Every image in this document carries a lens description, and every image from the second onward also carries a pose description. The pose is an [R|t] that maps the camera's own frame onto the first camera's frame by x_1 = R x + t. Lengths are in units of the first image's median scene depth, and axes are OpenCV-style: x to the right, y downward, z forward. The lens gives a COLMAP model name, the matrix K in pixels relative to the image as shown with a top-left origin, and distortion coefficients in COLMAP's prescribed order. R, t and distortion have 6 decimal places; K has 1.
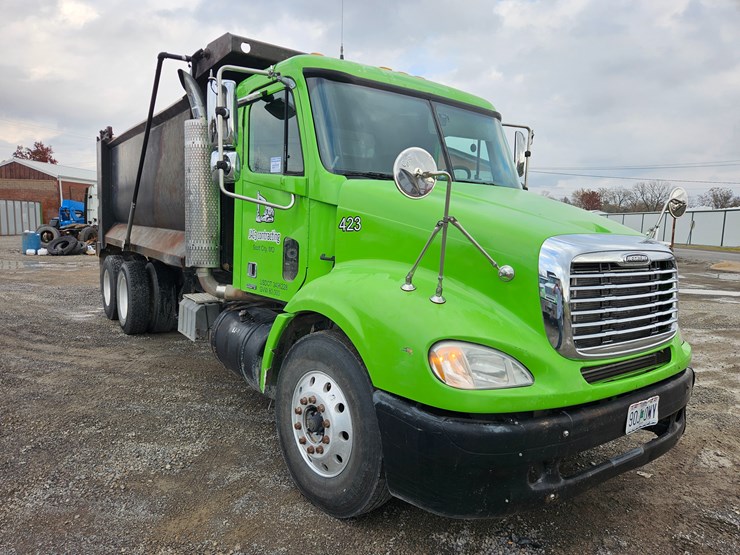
lens RADIAL K [[490.0, 0, 364.6], [0, 490.0, 265.7], [0, 0, 1]] dist [0.070791, -0.060336]
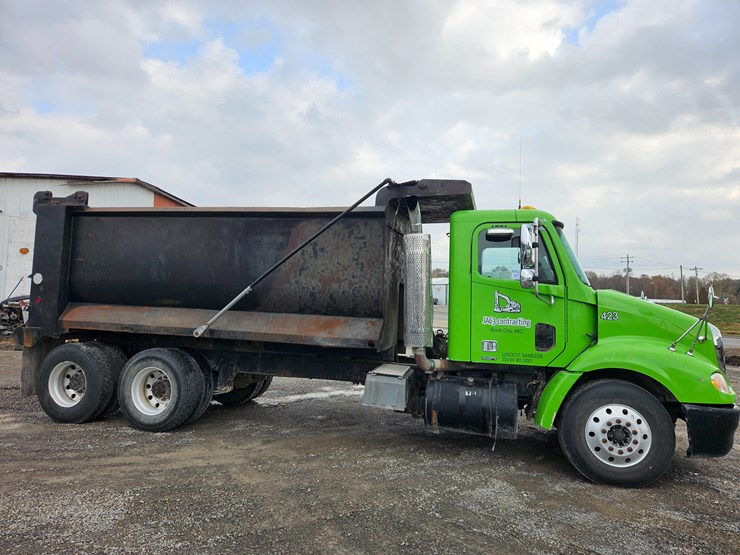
lens RADIAL K [[492.3, 0, 360.0], [0, 492.3, 254.6], [0, 0, 1]] dist [0.070703, -0.056148]
pose [[0.781042, 0.041538, 0.623096, -1.713325], [0.043821, 0.991680, -0.121039, -0.116023], [-0.622939, 0.121842, 0.772723, 0.130409]]
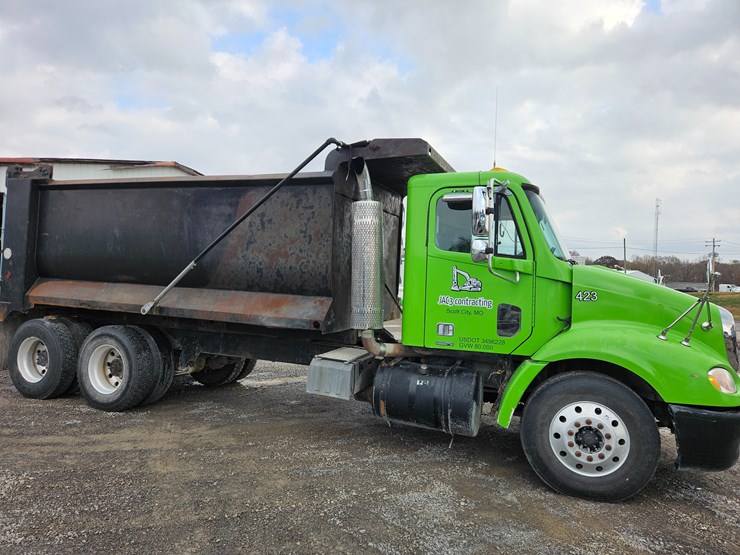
lens RADIAL K [[490.4, 0, 359.9], [0, 490.4, 258.1], [0, 0, 1]] dist [0.071485, -0.058606]
pose [[0.852915, 0.021923, 0.521590, -1.274470], [0.029776, 0.995449, -0.090529, -0.077191], [-0.521200, 0.092744, 0.848380, 0.075563]]
